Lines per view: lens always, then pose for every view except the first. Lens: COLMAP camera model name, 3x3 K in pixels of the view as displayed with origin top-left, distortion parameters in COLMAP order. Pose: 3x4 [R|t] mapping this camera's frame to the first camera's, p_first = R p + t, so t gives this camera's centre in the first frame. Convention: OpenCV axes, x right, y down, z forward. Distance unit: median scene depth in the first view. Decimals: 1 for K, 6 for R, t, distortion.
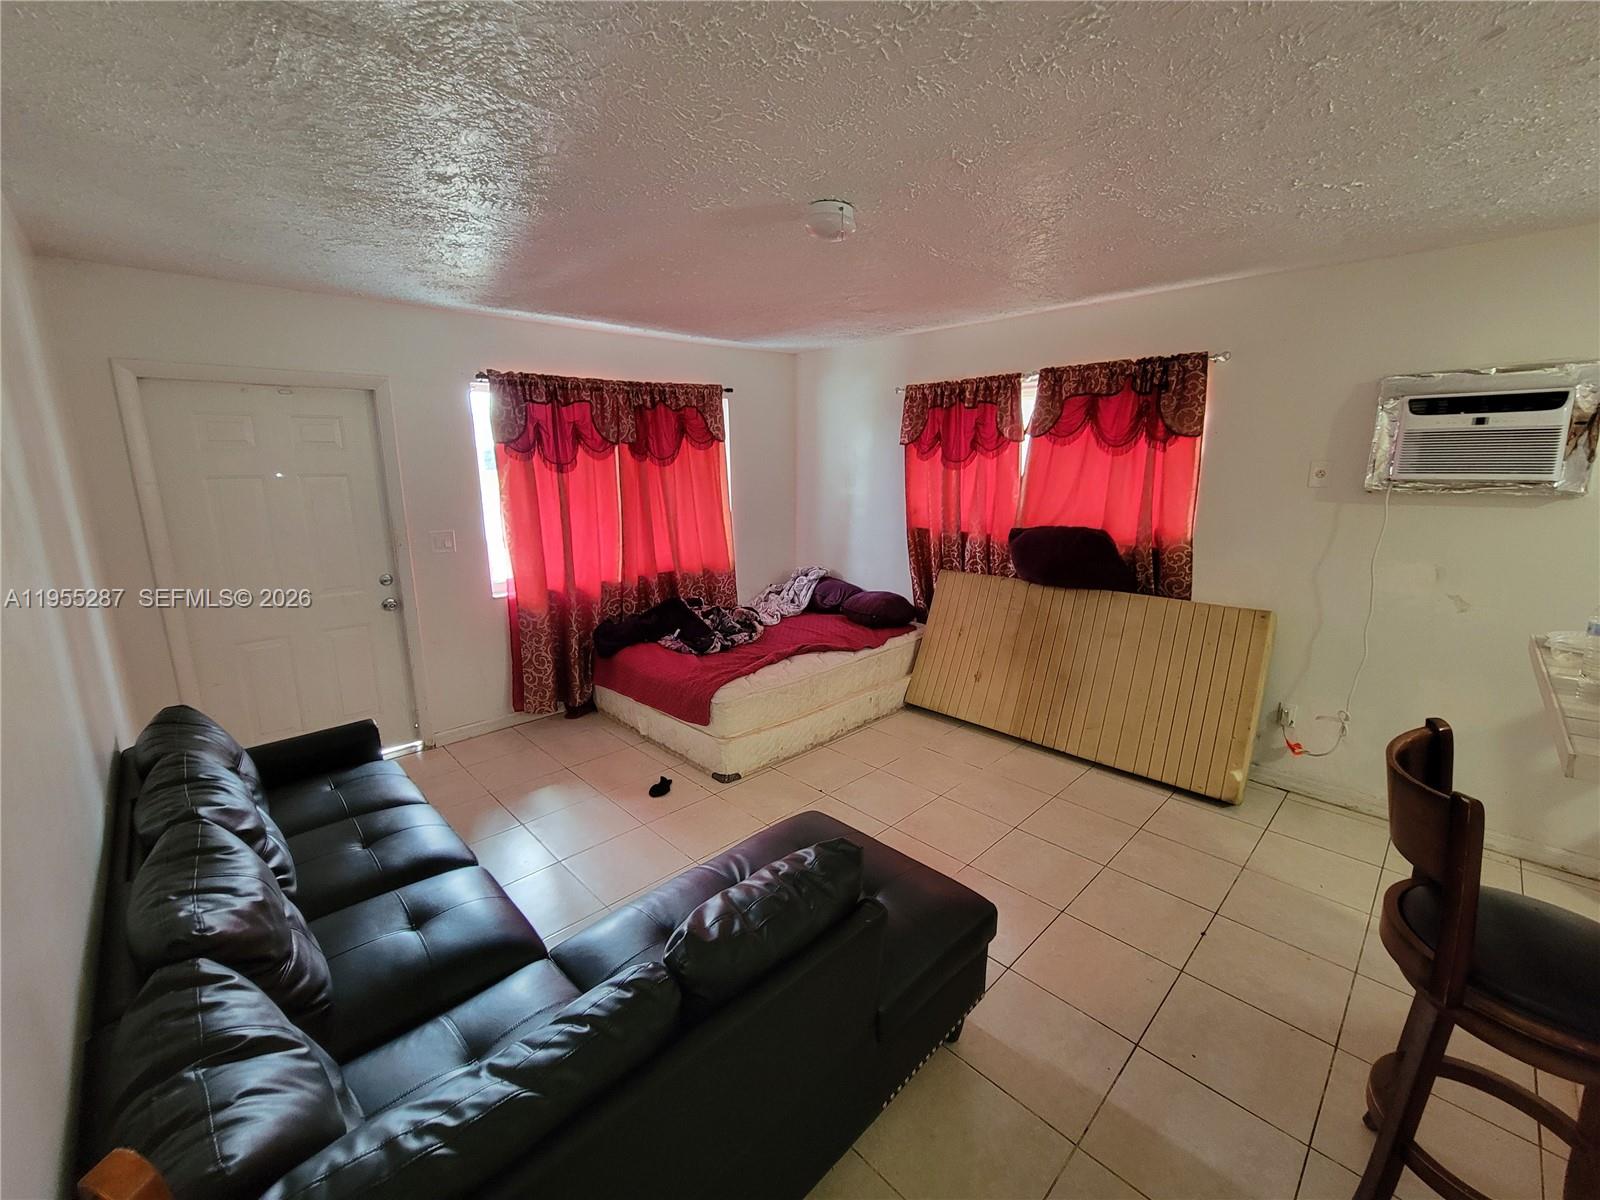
lens RADIAL K [[652.9, 0, 804.8], [0, 652.9, 602.4], [0, 0, 1]] dist [0.001634, -0.000208]
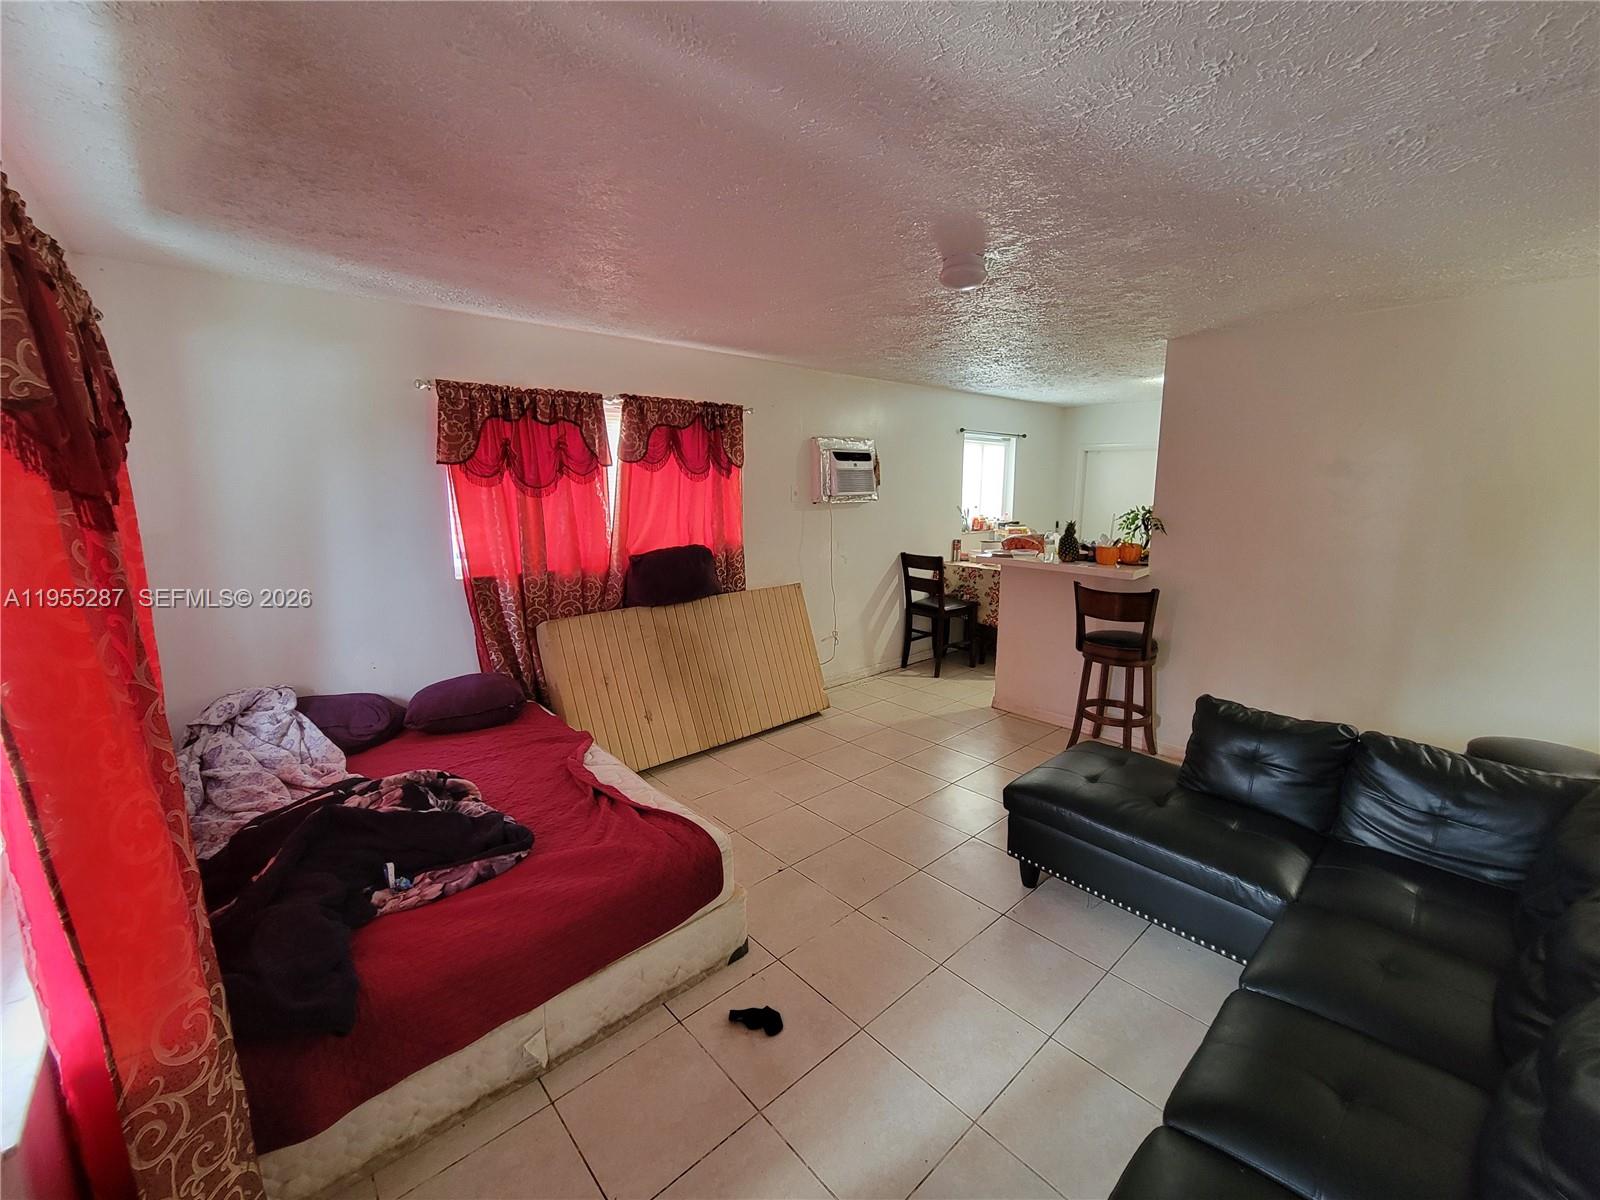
lens RADIAL K [[652.9, 0, 806.0], [0, 652.9, 596.6], [0, 0, 1]] dist [0.001634, -0.000208]
pose [[0.038442, -0.167746, 0.985080, -0.656878], [0.217681, 0.963540, 0.155583, -0.156862], [-0.975263, 0.208452, 0.073555, 0.726222]]
